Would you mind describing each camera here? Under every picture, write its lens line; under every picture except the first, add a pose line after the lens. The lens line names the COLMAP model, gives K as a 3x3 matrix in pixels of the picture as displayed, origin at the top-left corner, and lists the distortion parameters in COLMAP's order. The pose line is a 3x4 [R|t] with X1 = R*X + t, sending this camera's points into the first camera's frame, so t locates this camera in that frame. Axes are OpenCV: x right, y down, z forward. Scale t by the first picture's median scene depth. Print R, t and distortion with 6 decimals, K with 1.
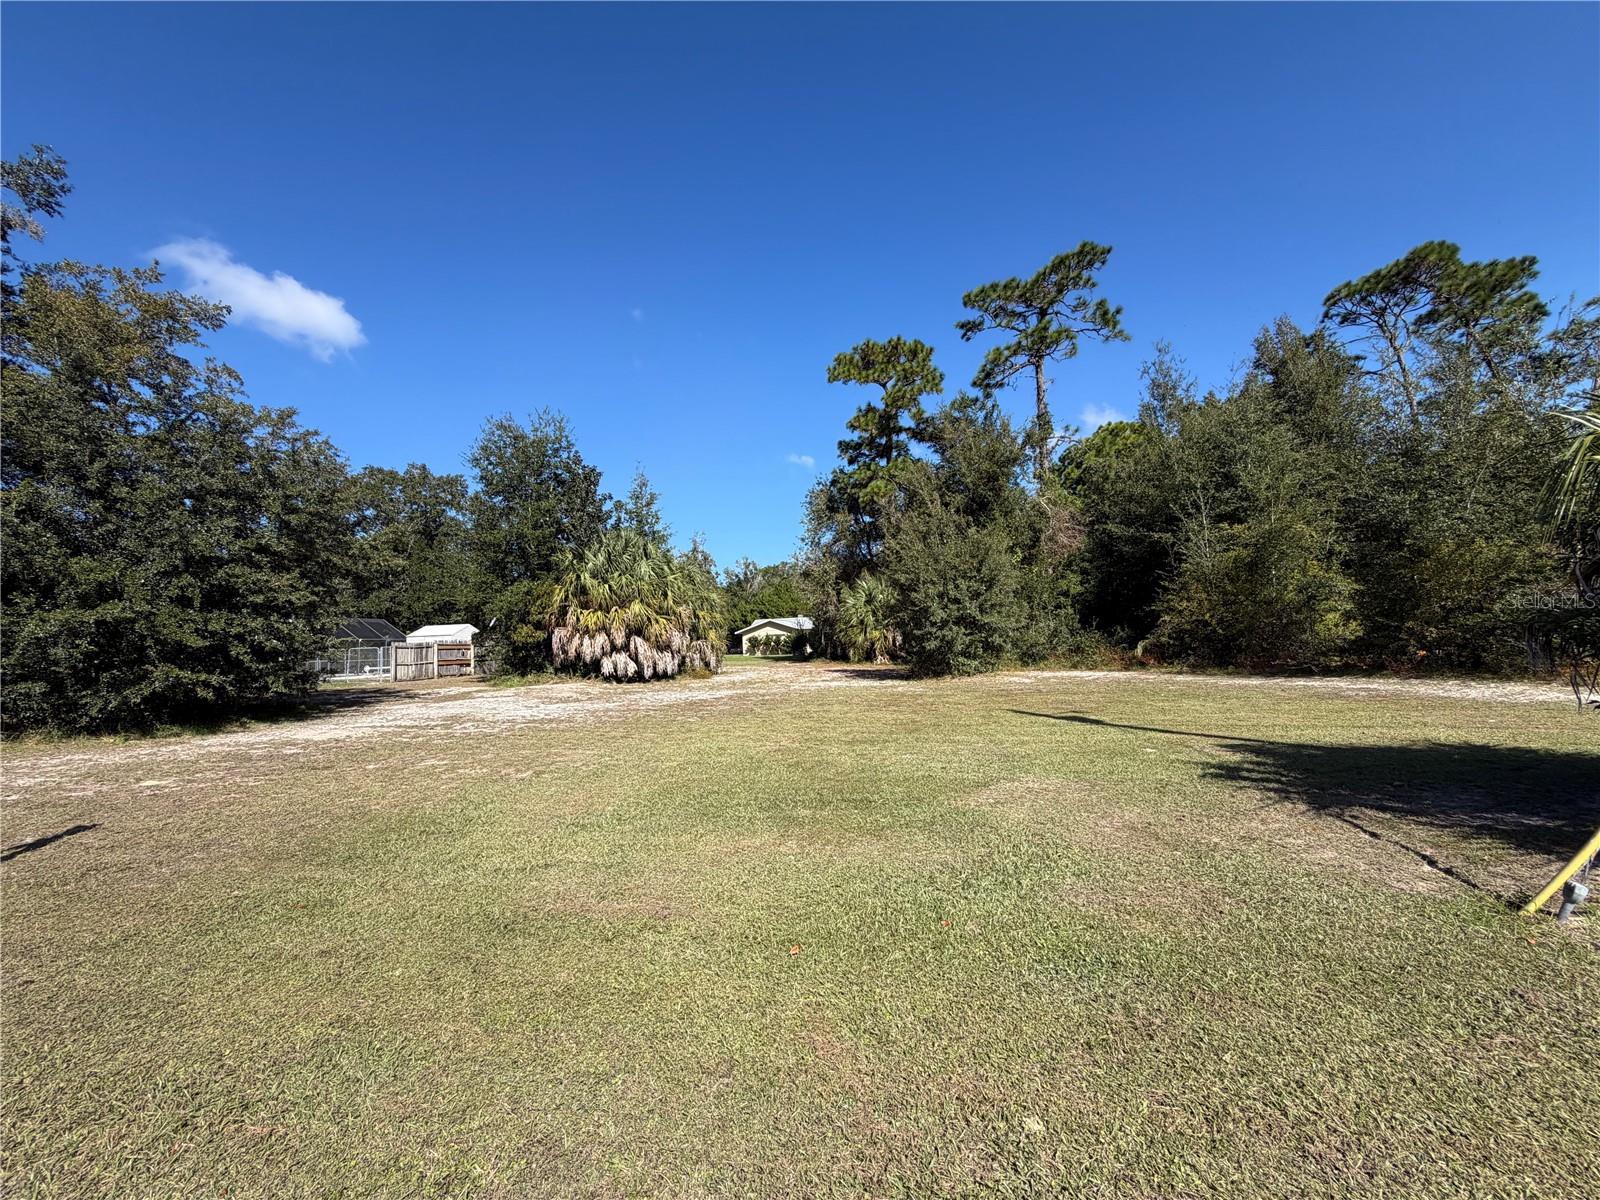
lens RADIAL K [[637.0, 0, 803.8], [0, 637.0, 593.2], [0, 0, 1]] dist [0.003037, -0.000119]
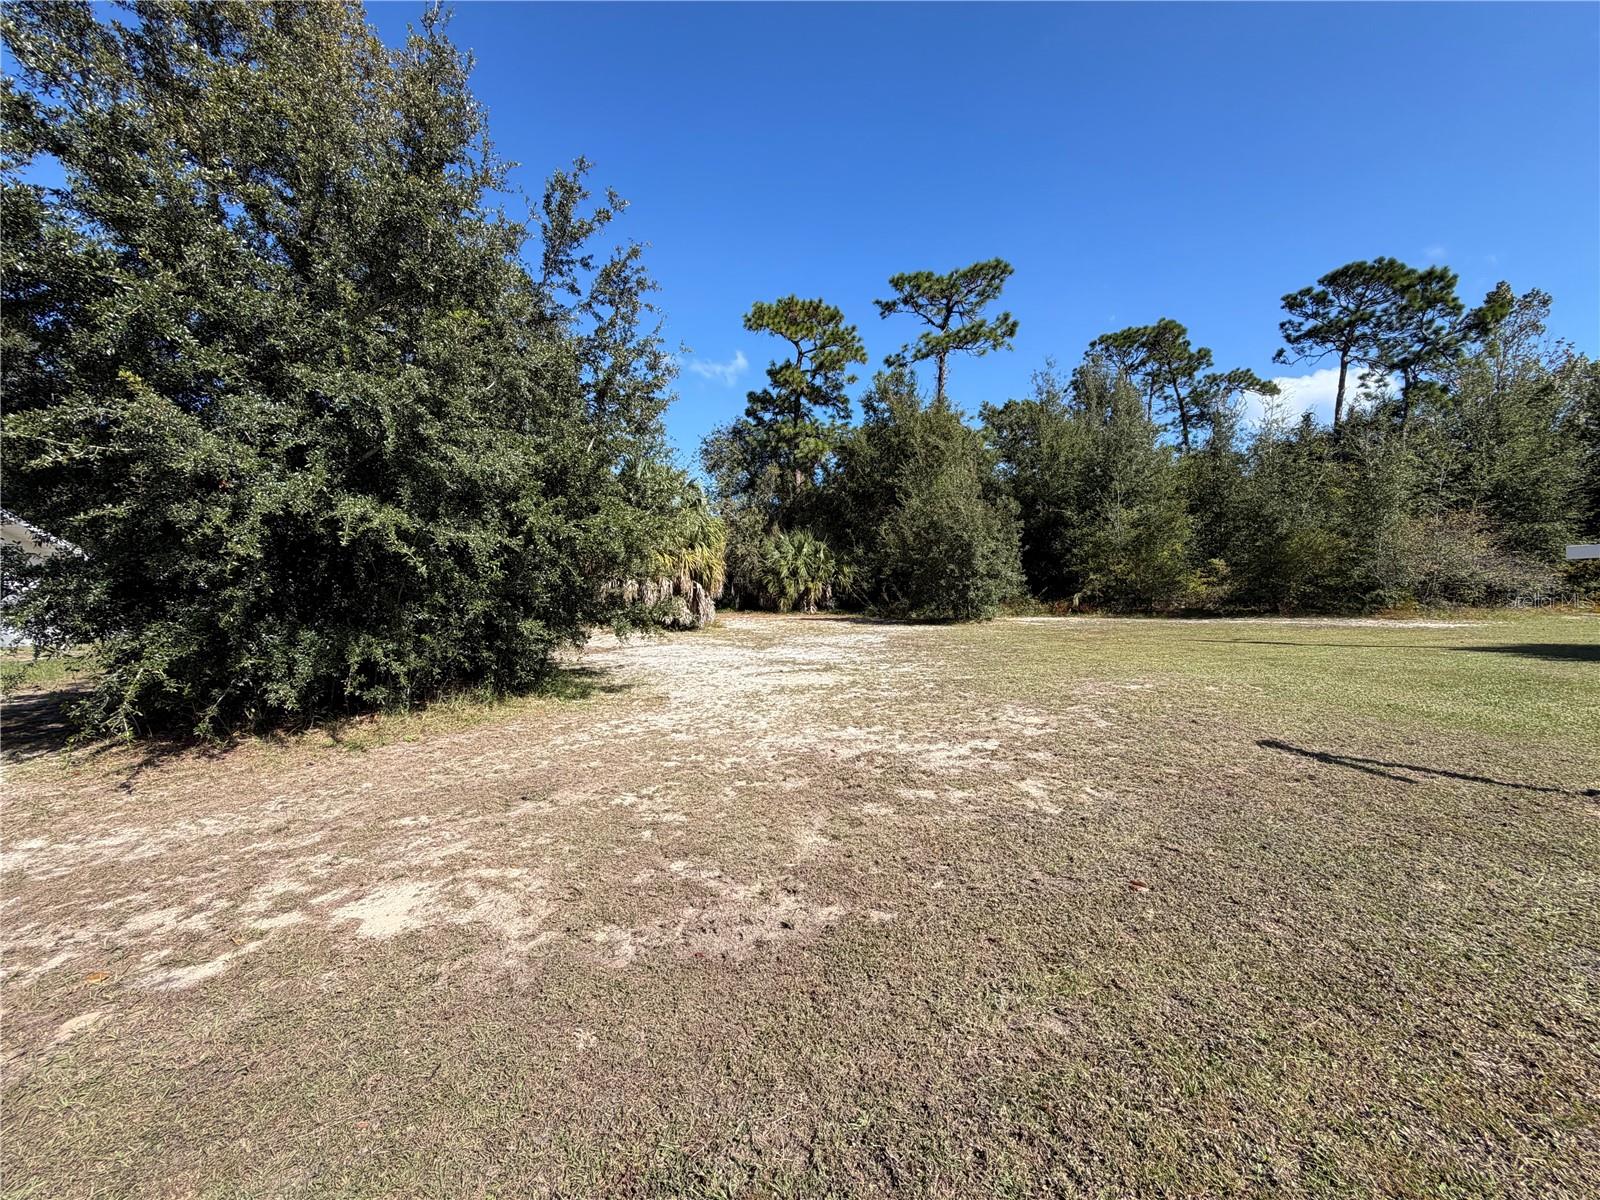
lens RADIAL K [[637.0, 0, 798.8], [0, 637.0, 597.9], [0, 0, 1]] dist [0.003037, -0.000119]
pose [[0.885642, 0.013014, 0.464187, -0.388376], [-0.049306, 0.996592, 0.066134, 0.015600], [-0.461744, -0.081458, 0.883265, 0.066733]]
